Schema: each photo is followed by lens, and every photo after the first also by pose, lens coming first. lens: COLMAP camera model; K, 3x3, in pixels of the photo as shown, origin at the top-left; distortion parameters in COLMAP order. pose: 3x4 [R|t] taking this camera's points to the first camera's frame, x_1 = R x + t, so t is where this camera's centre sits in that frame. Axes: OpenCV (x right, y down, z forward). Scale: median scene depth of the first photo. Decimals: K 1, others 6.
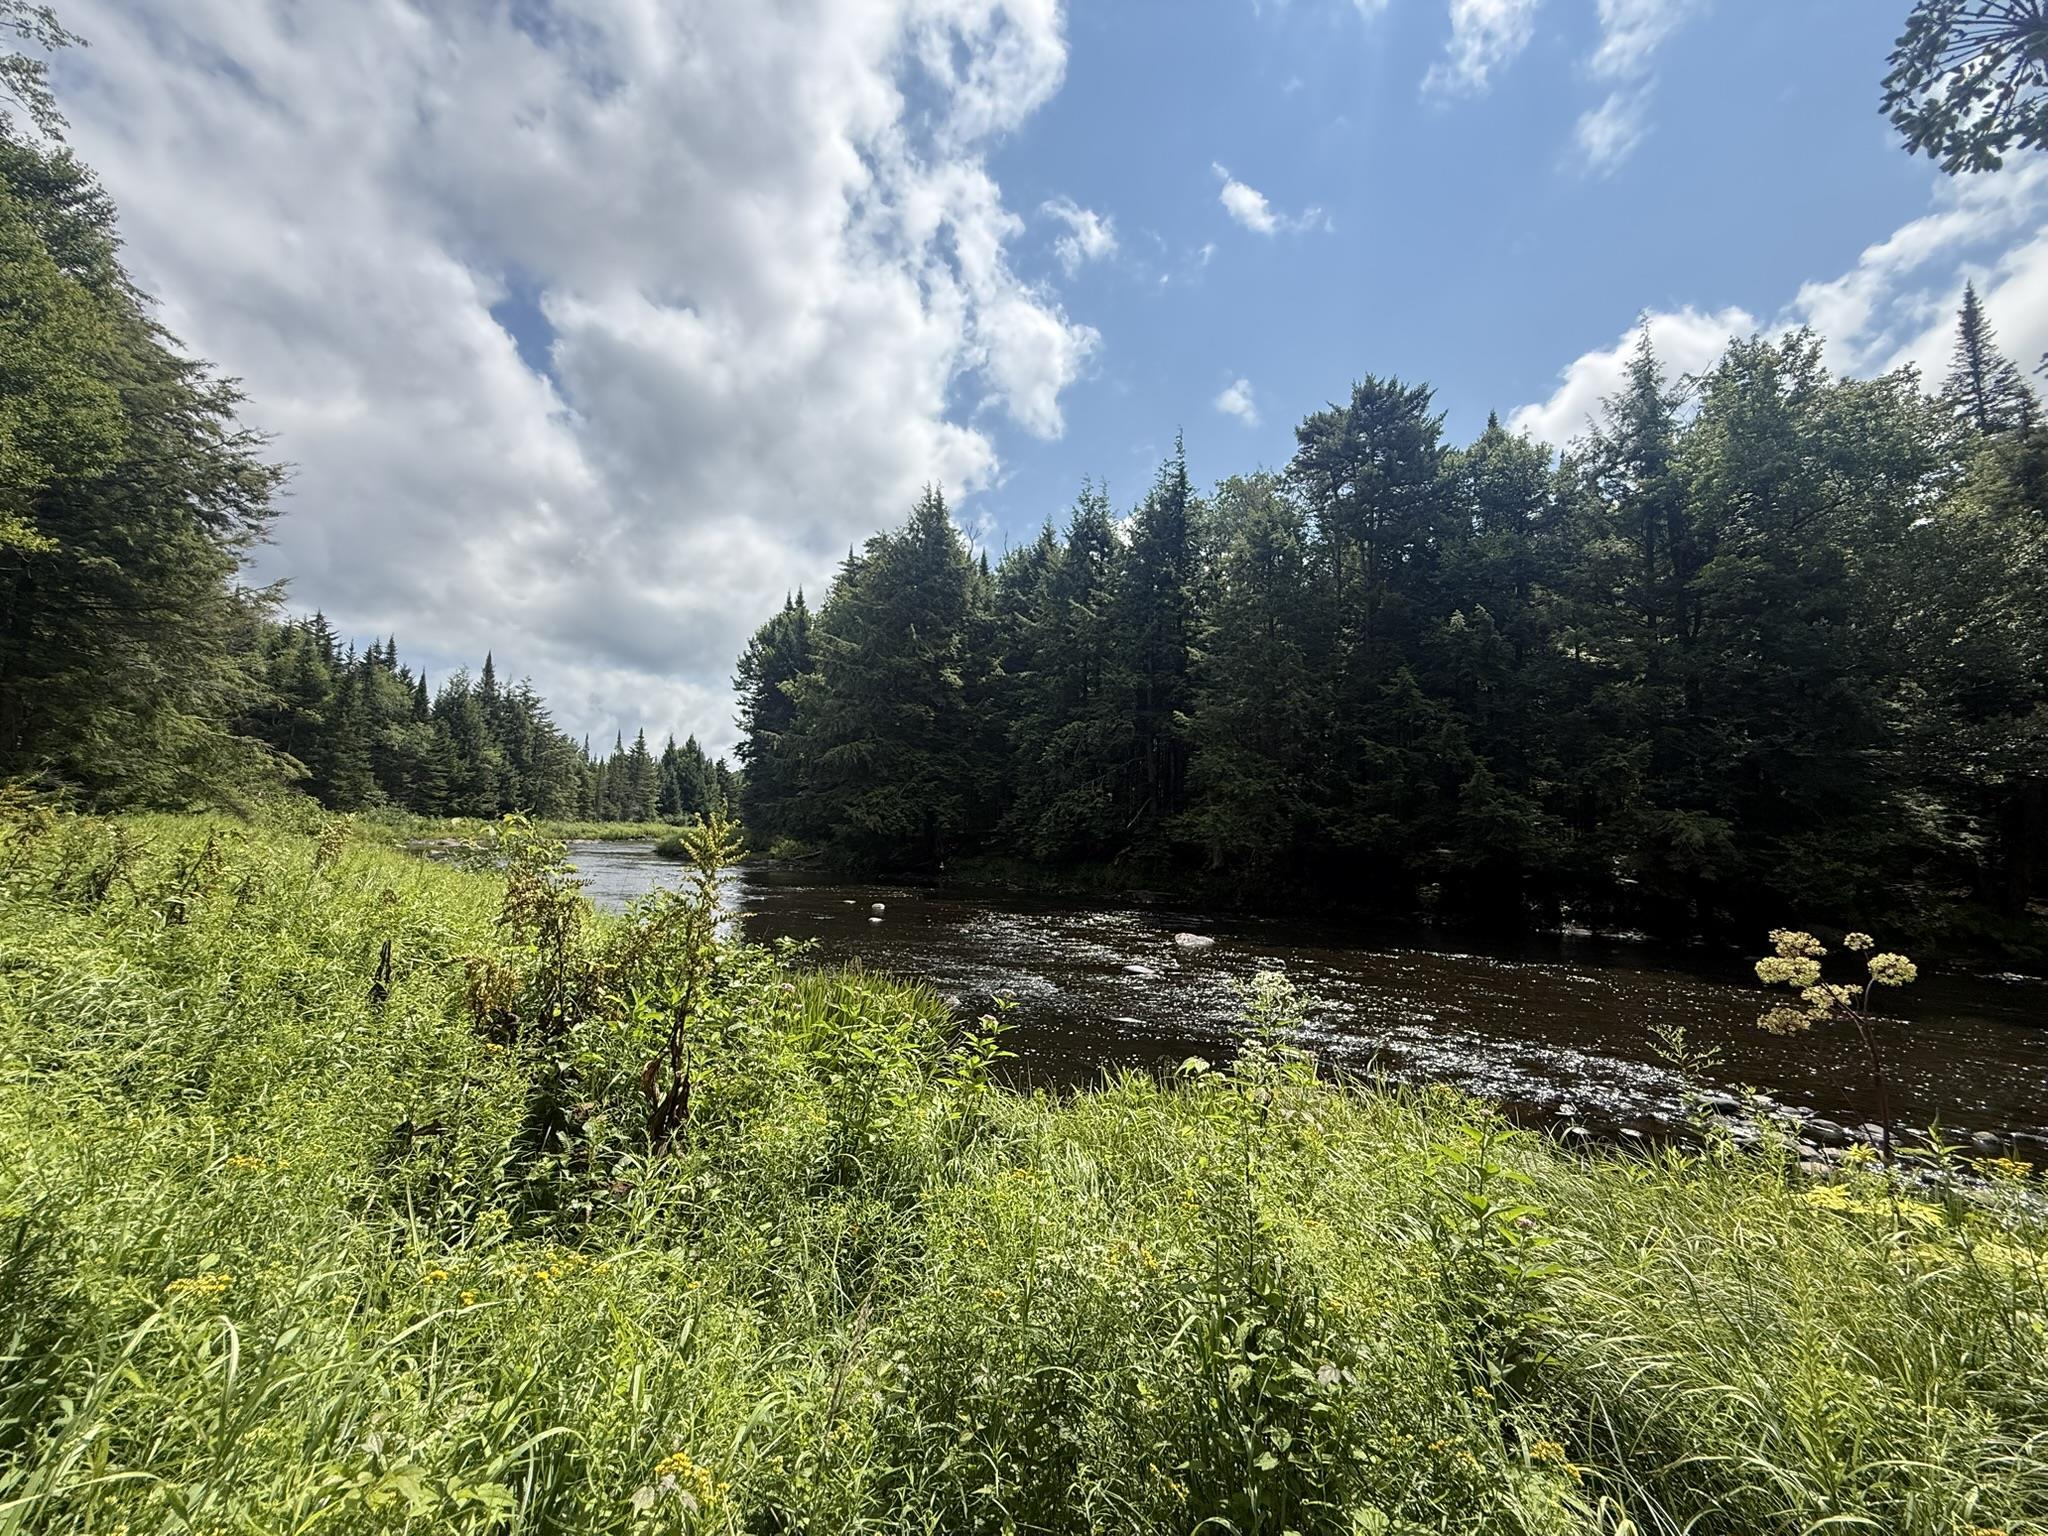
lens RADIAL K [[815.4, 0, 1013.5], [0, 815.4, 766.7], [0, 0, 1]] dist [0.001948, -0.000239]
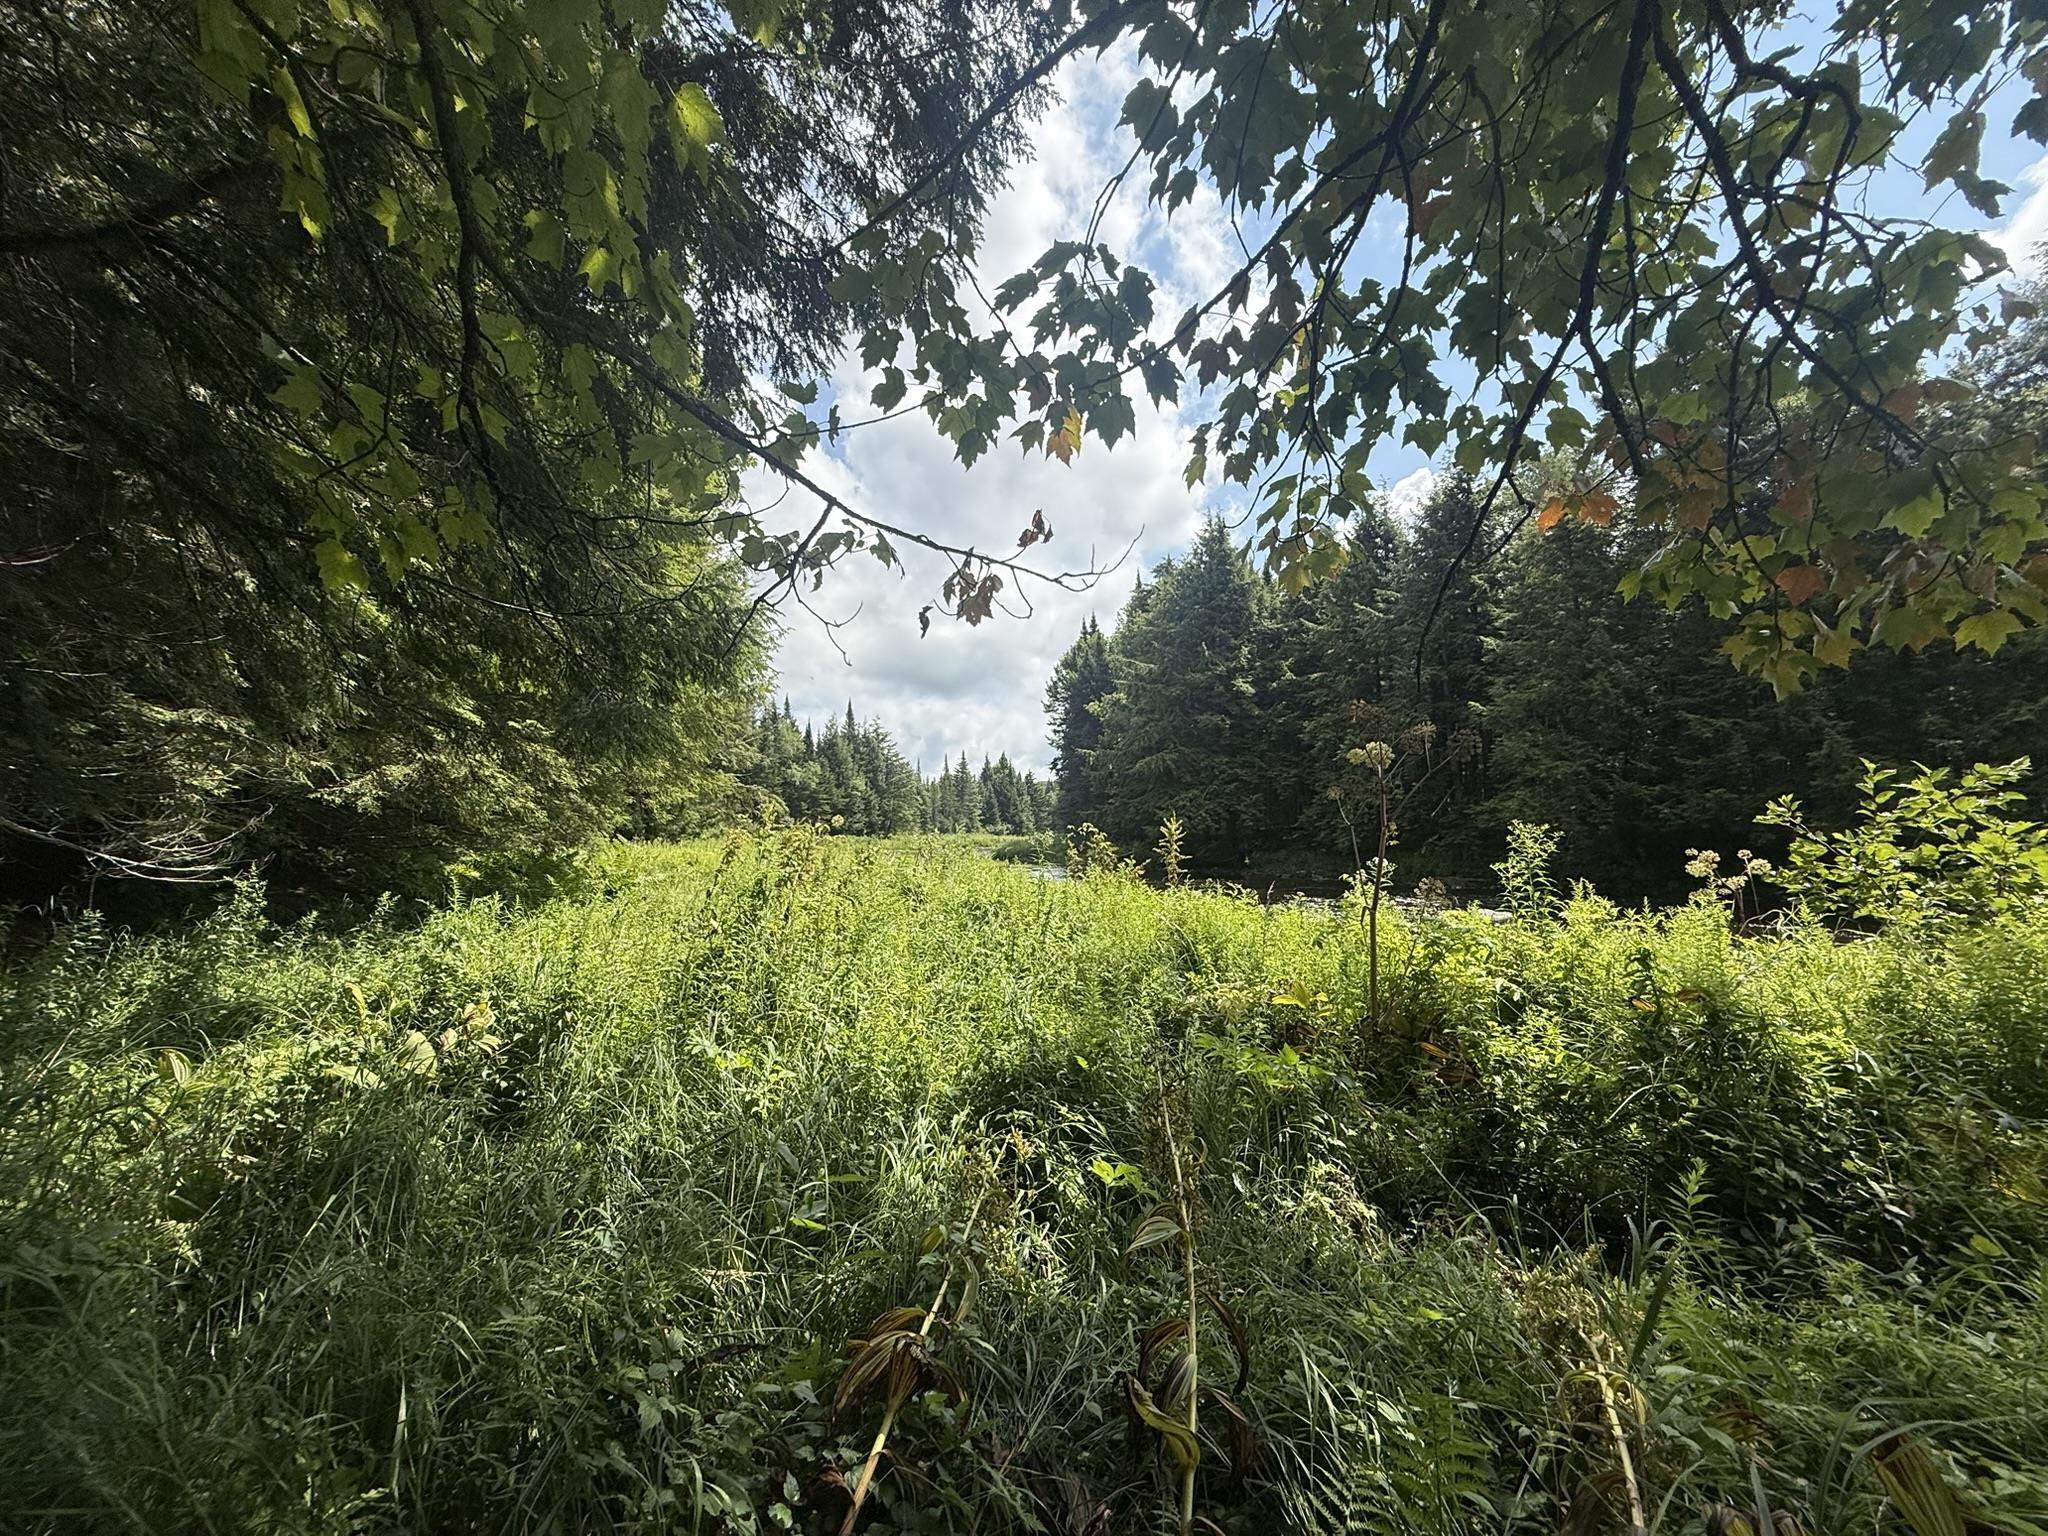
lens RADIAL K [[813.8, 0, 1022.0], [0, 813.8, 771.5], [0, 0, 1]] dist [-0.000358, -0.000418]
pose [[0.939111, -0.069023, -0.336611, 0.005562], [0.070189, 0.997496, -0.008720, -0.011815], [0.336370, -0.015437, 0.941604, -0.180008]]
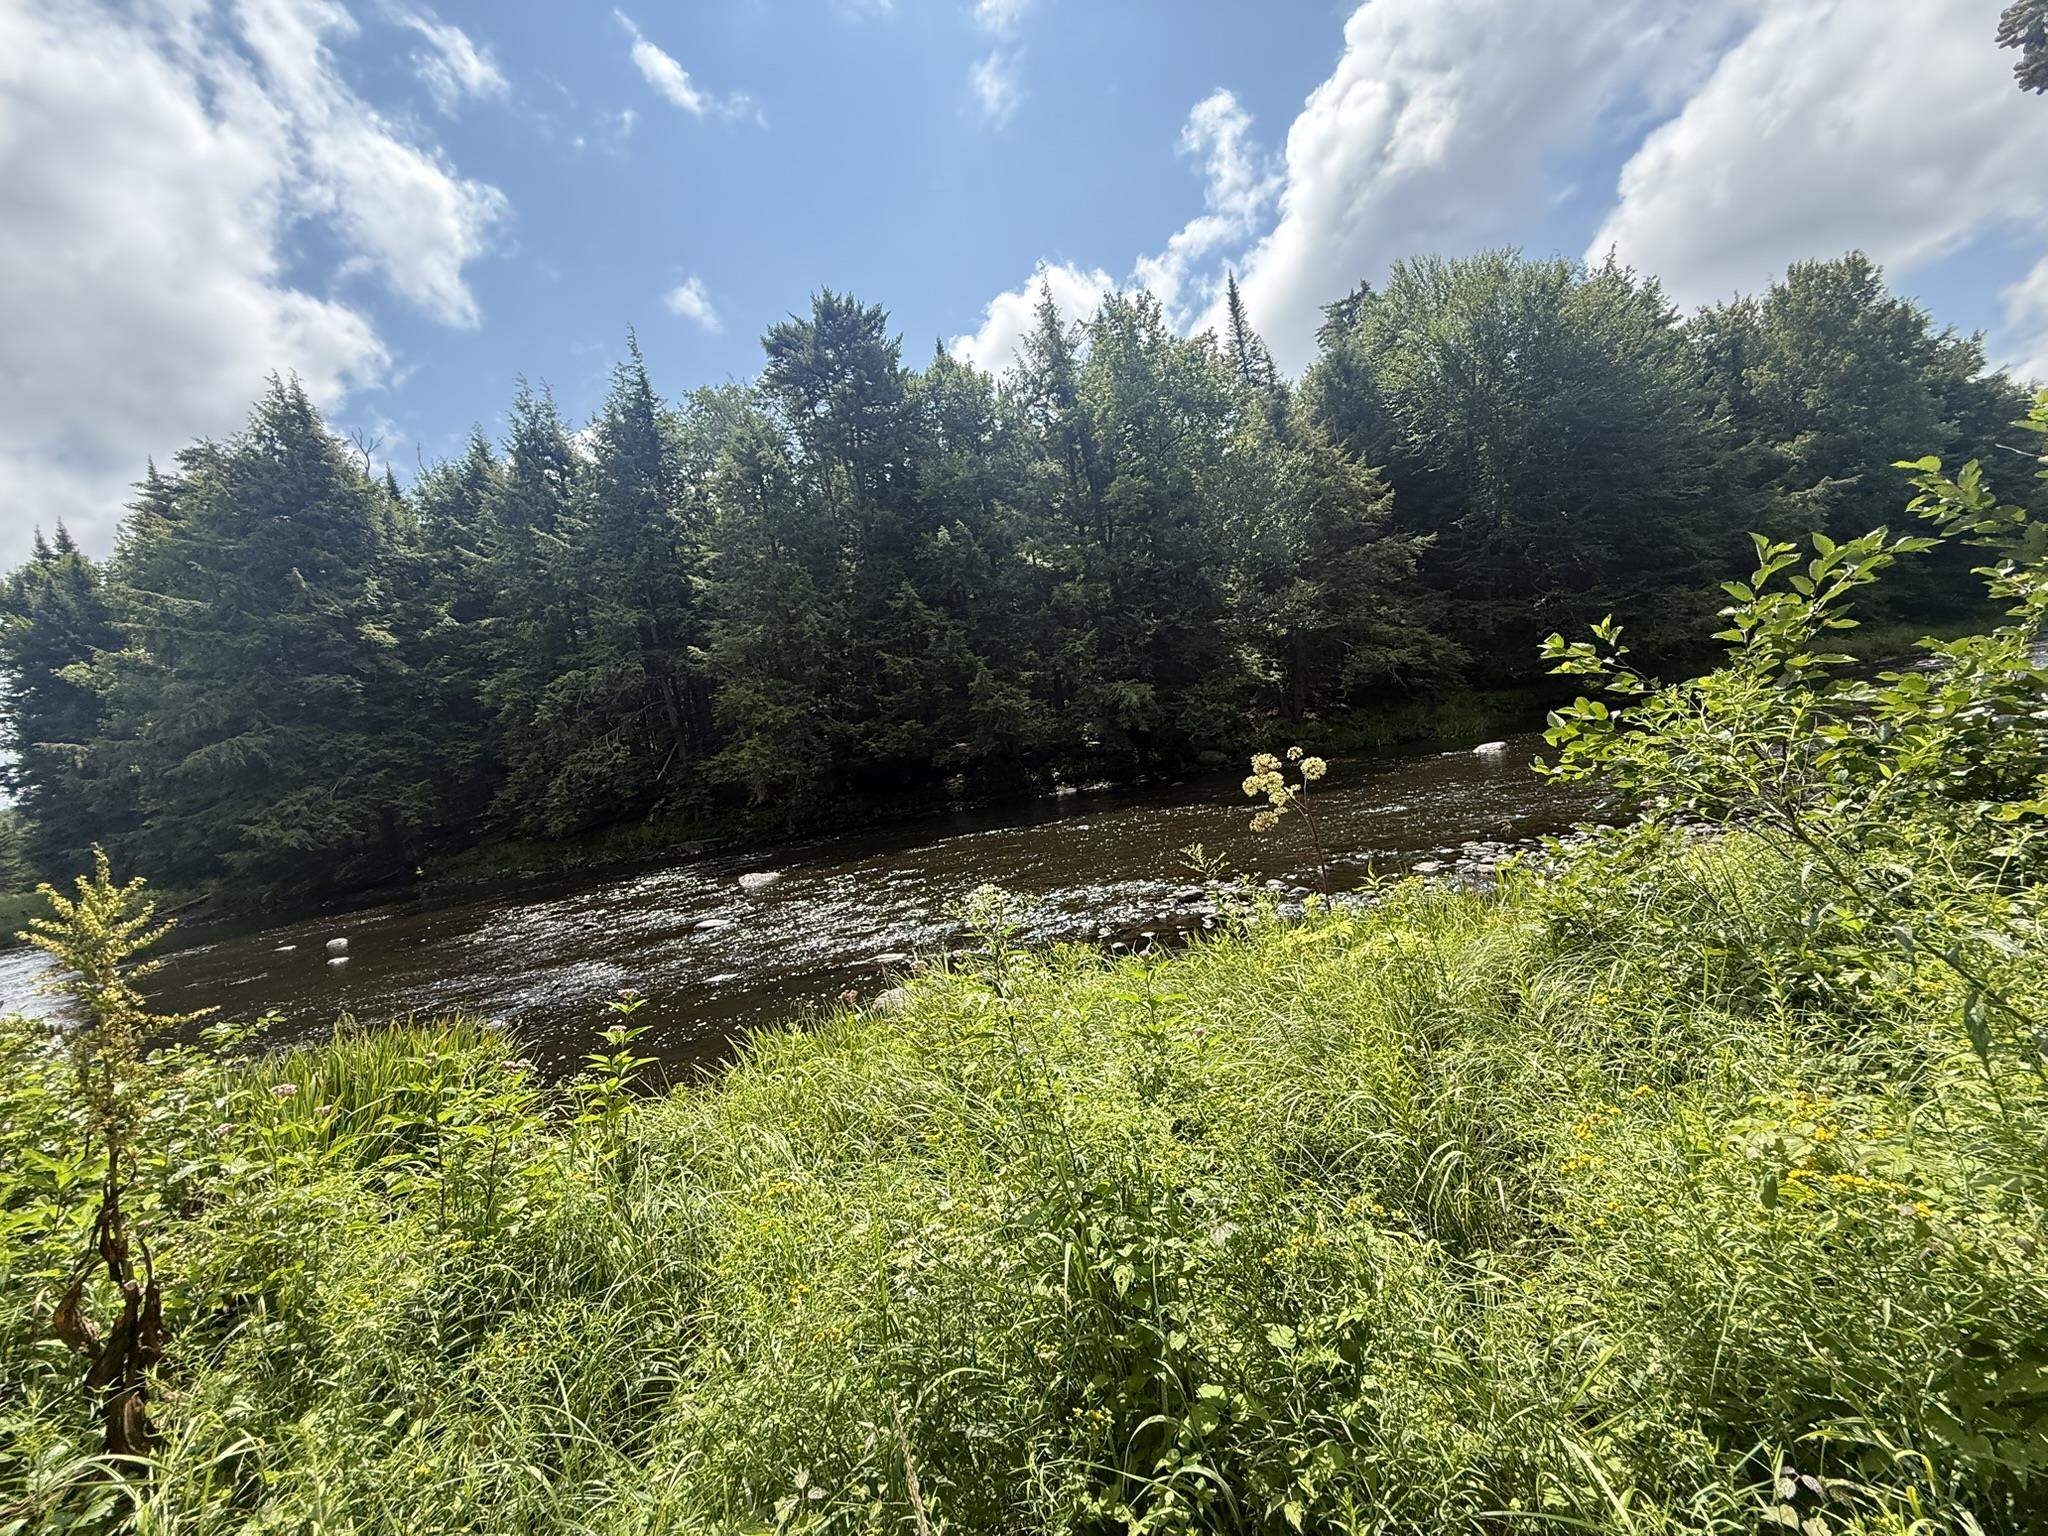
lens RADIAL K [[818.0, 0, 1012.6], [0, 818.0, 767.1], [0, 0, 1]] dist [0.001730, -0.000415]
pose [[0.828837, -0.186145, 0.527617, -0.014587], [0.139260, 0.981989, 0.127686, -0.000952], [-0.541882, -0.032355, 0.839832, 0.014628]]
